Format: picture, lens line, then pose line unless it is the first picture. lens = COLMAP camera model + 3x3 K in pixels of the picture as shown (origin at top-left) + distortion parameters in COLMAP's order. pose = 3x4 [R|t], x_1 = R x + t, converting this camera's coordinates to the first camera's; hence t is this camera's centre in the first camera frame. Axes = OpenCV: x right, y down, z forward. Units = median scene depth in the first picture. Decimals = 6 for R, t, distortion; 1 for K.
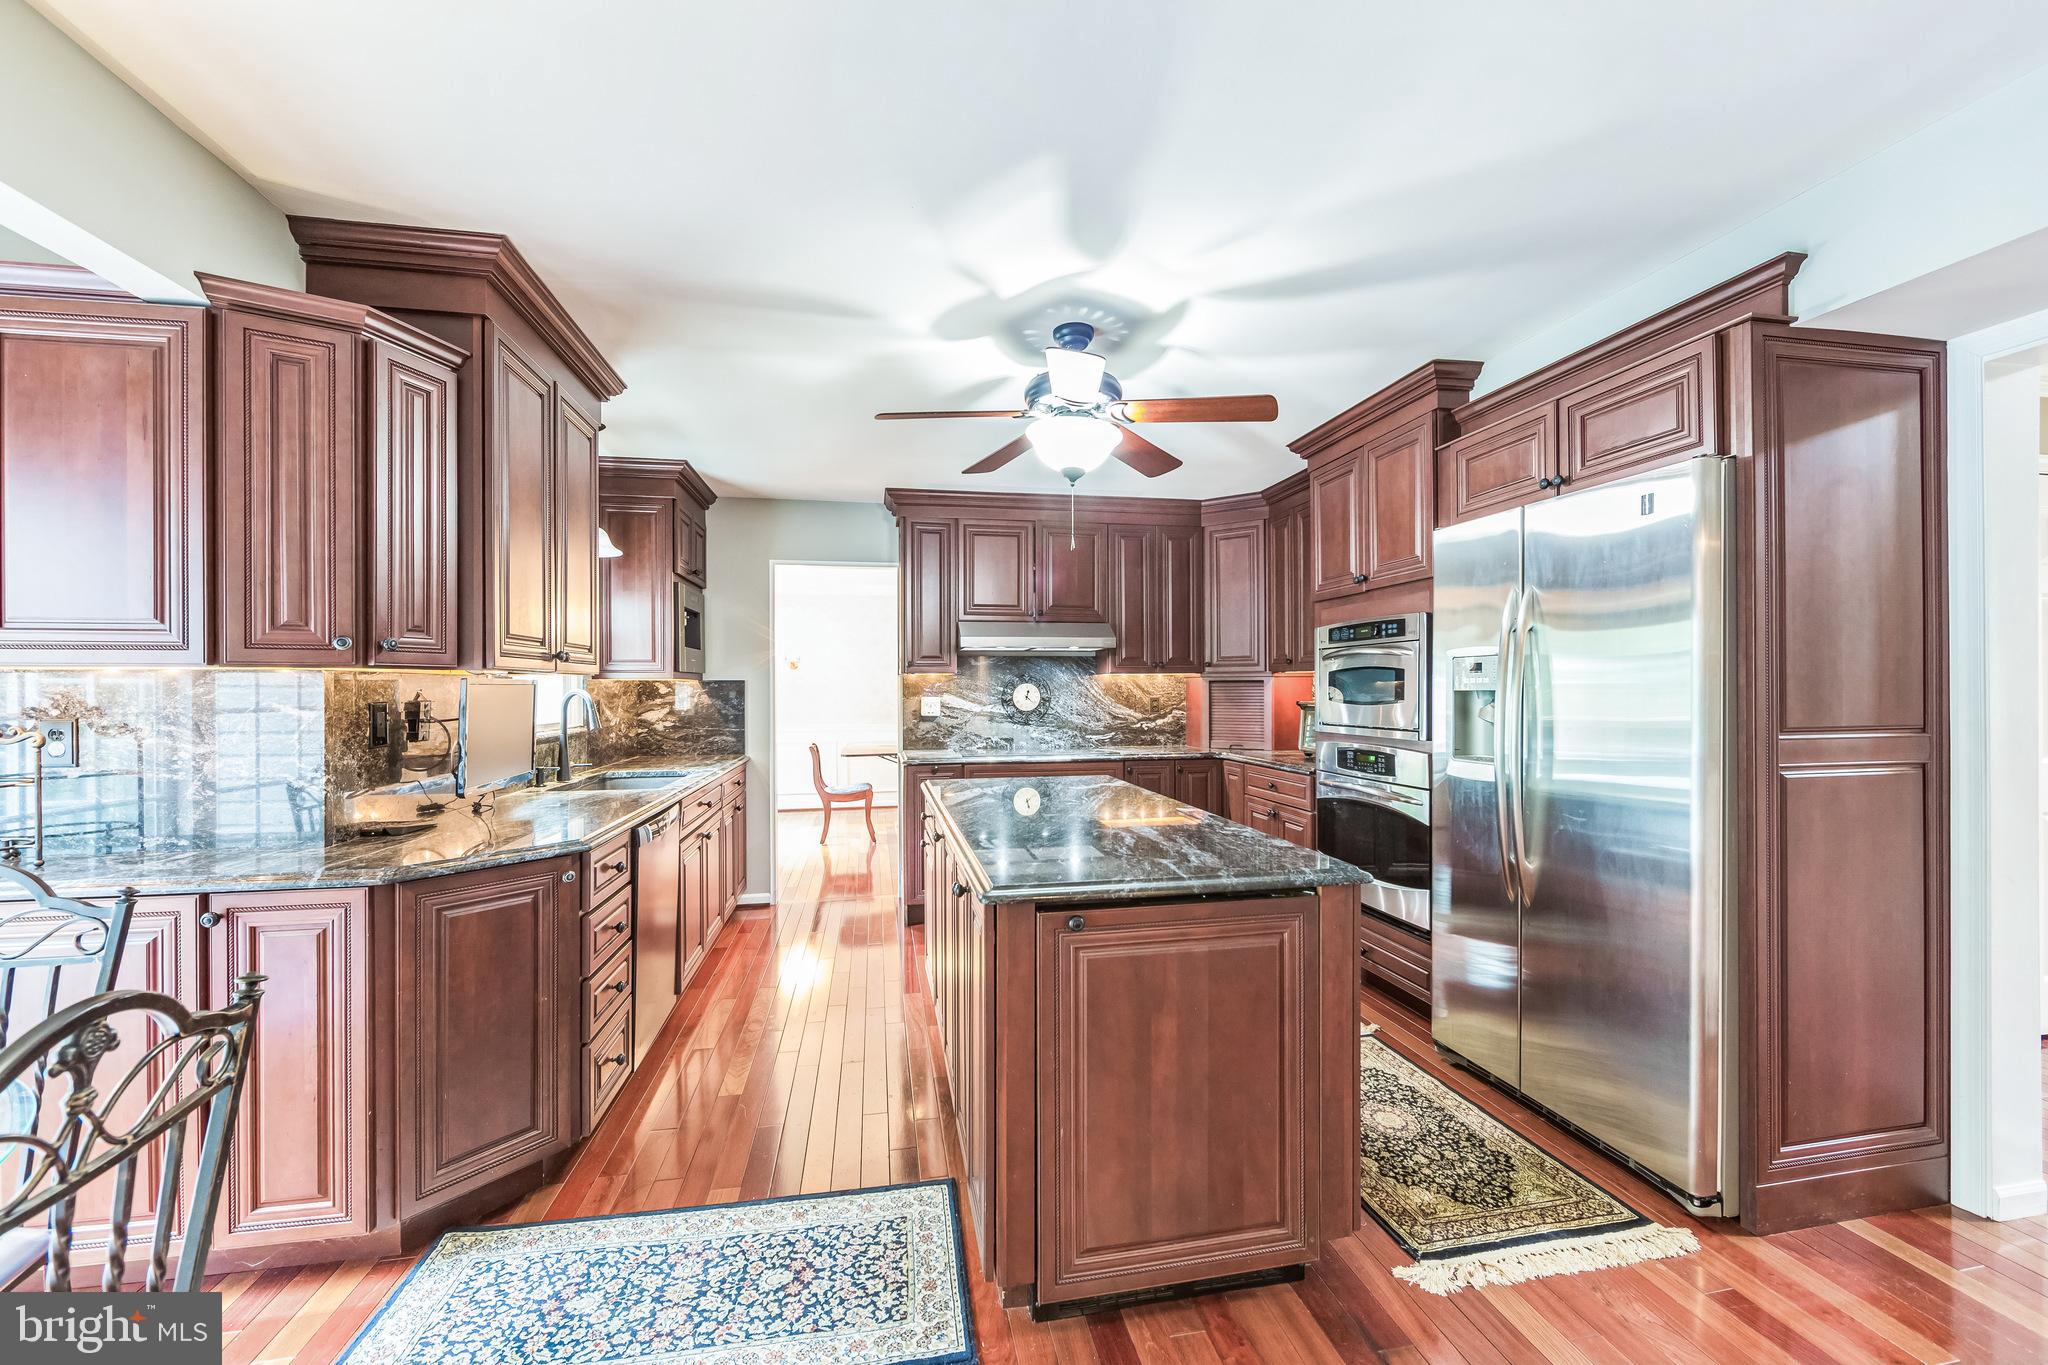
lens RADIAL K [[803.5, 0, 1025.4], [0, 803.5, 685.2], [0, 0, 1]] dist [-0.001219, -0.000648]
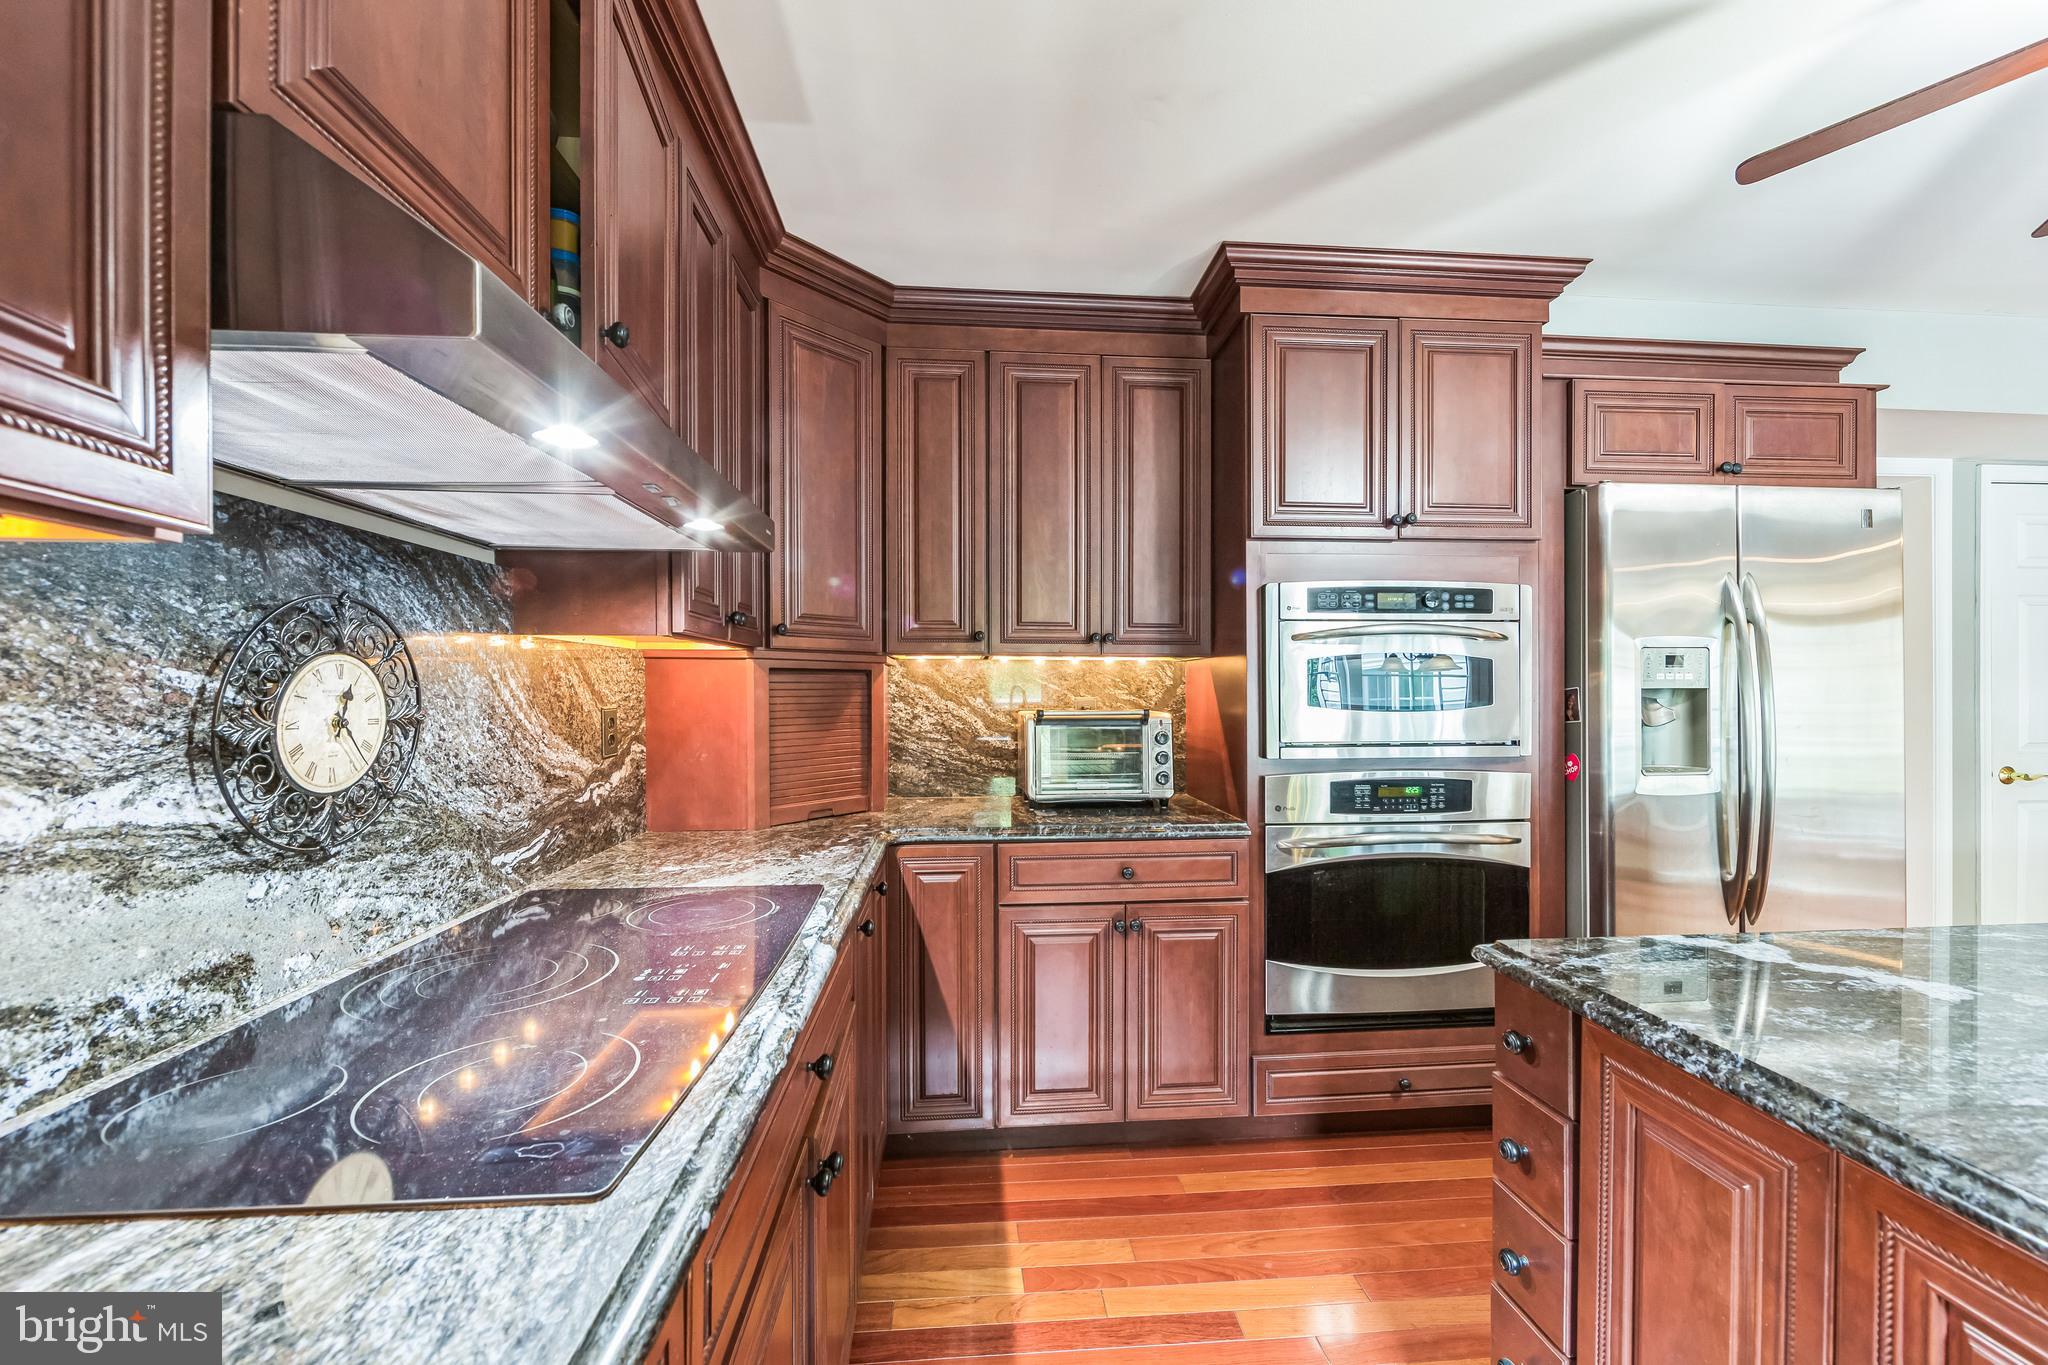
lens RADIAL K [[803.5, 0, 1024.9], [0, 803.5, 688.0], [0, 0, 1]] dist [-0.001219, -0.000648]
pose [[0.111366, 0.006151, 0.993760, -0.261599], [-0.003304, 0.999978, -0.005820, 0.010057], [-0.993774, -0.002635, 0.111384, 1.206276]]
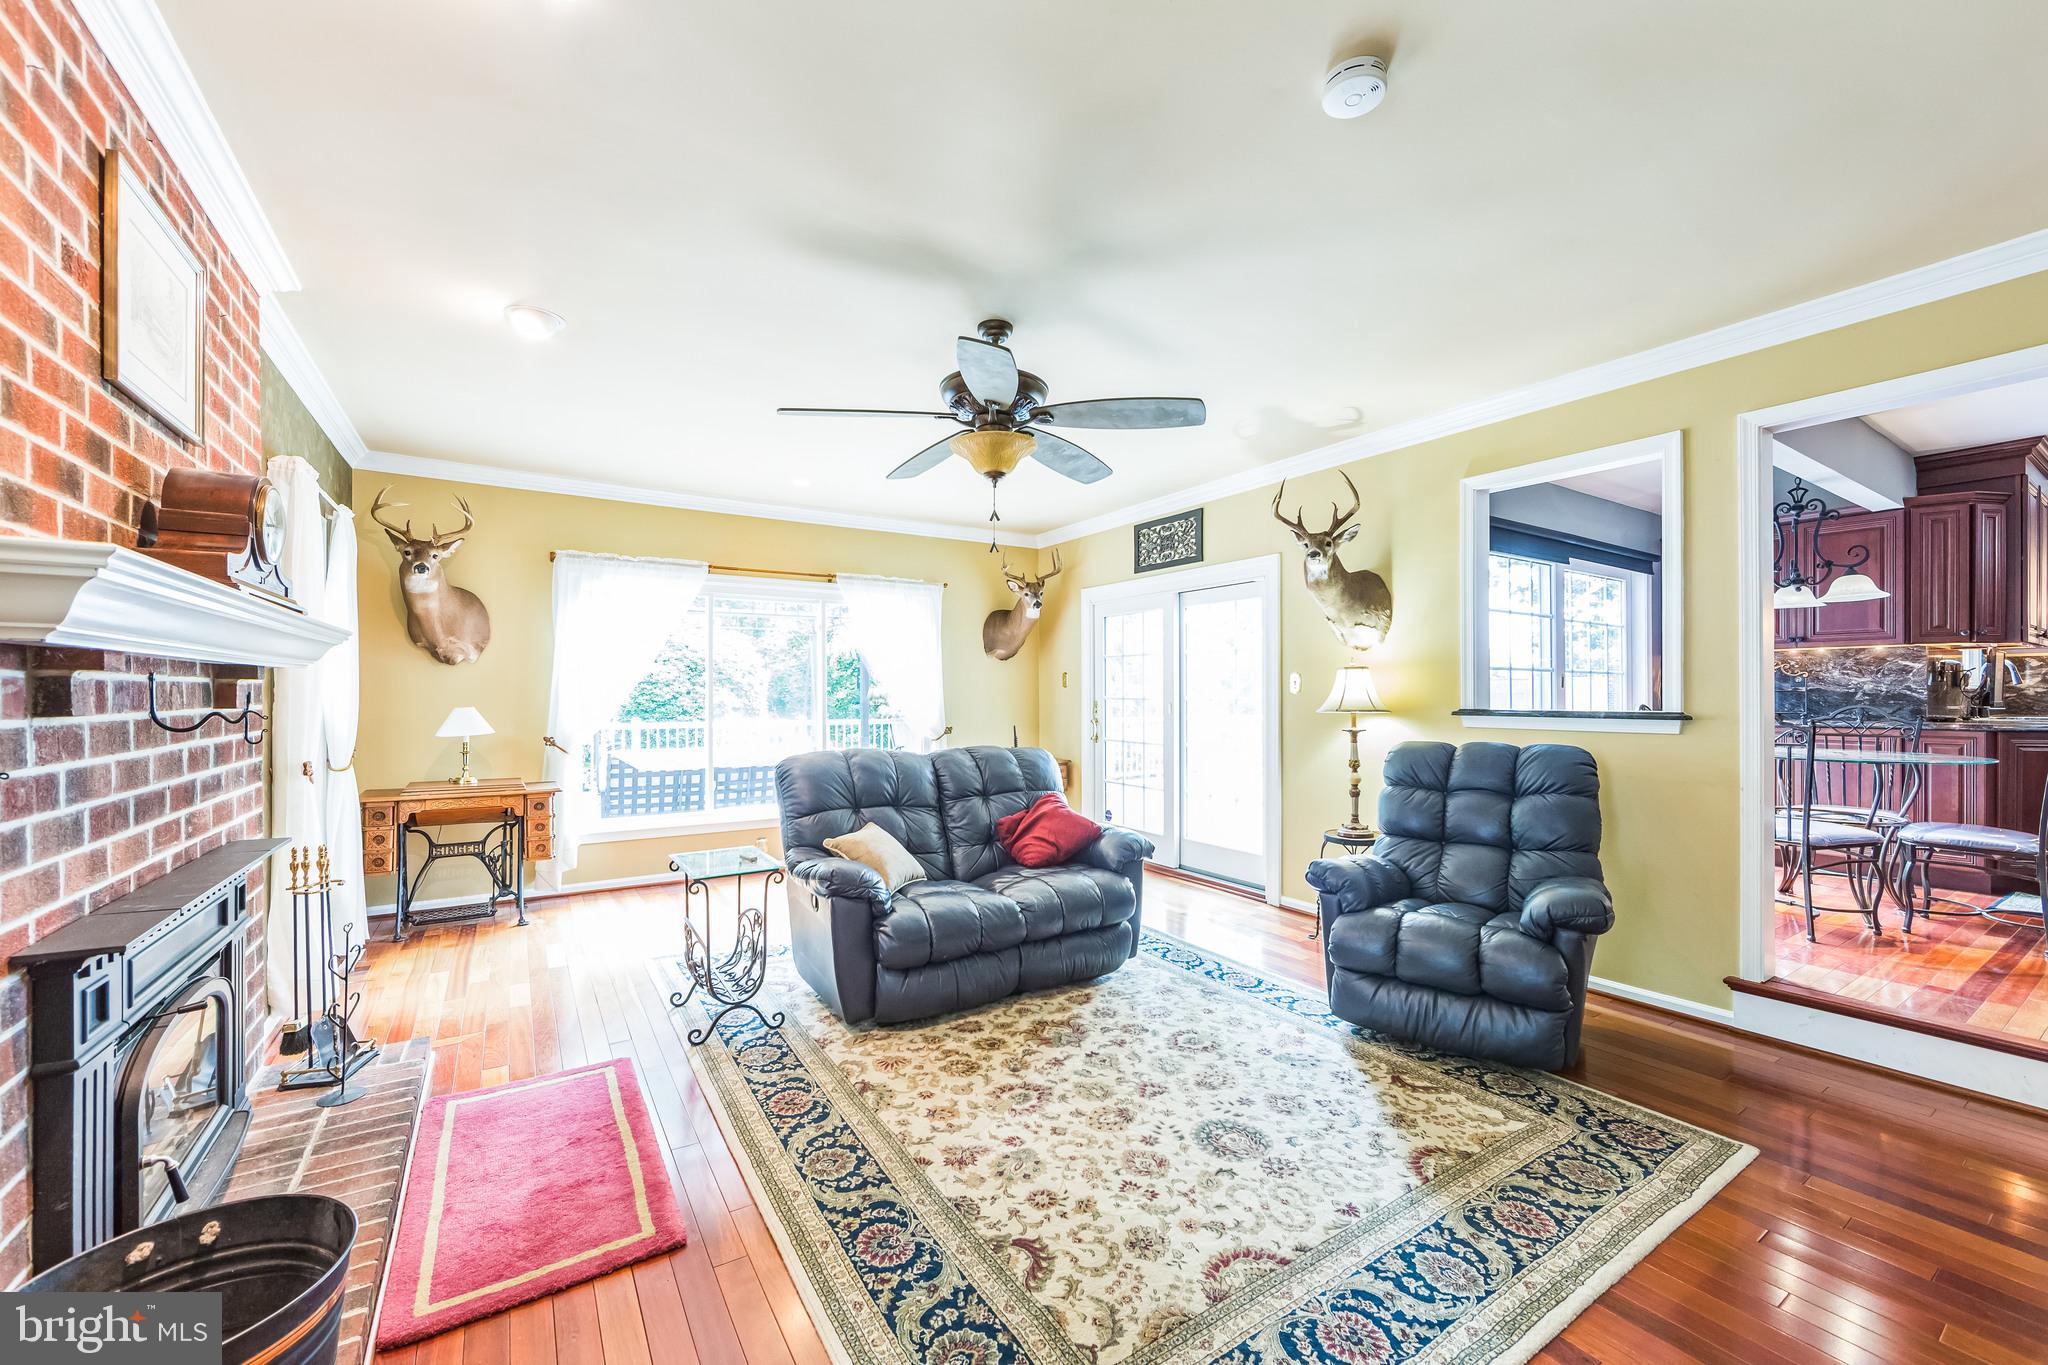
lens RADIAL K [[803.5, 0, 1028.3], [0, 803.5, 685.1], [0, 0, 1]] dist [-0.001219, -0.000648]
pose [[0.373400, 0.001401, -0.927669, 0.081918], [-0.000398, 0.999999, 0.001350, 0.024949], [0.927670, -0.000135, 0.373401, -0.597976]]
